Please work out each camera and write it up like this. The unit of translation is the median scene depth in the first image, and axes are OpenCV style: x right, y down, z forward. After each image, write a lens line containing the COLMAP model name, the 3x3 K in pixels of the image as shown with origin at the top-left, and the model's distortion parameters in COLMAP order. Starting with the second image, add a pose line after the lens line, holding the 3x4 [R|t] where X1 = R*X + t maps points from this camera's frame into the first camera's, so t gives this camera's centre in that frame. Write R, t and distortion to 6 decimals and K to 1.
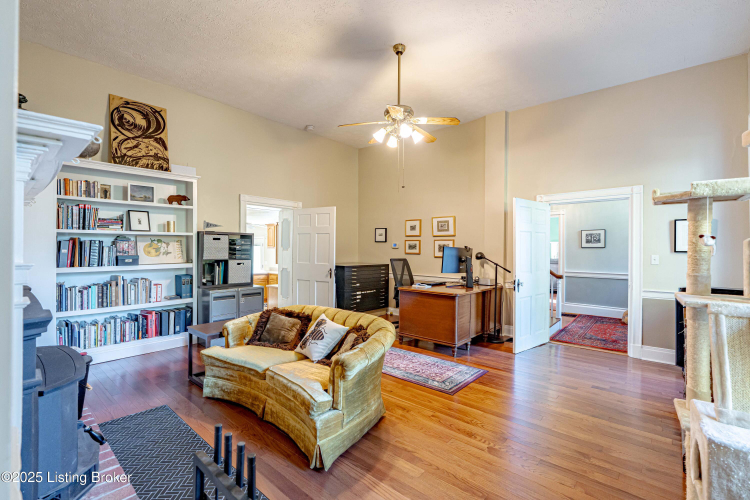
lens RADIAL K [[342.6, 0, 371.3], [0, 342.6, 246.5], [0, 0, 1]] dist [-0.003025, -0.000186]
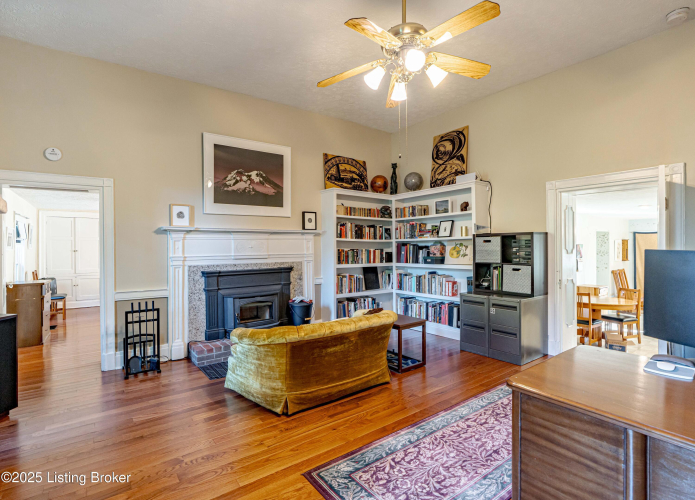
lens RADIAL K [[336.3, 0, 319.6], [0, 336.3, 251.3], [0, 0, 1]] dist [-0.018677, -0.000150]
pose [[-0.250922, 0.003375, -0.968001, 0.615565], [0.003958, 0.999989, 0.002460, 0.002021], [0.967999, -0.003214, -0.250932, 0.865746]]
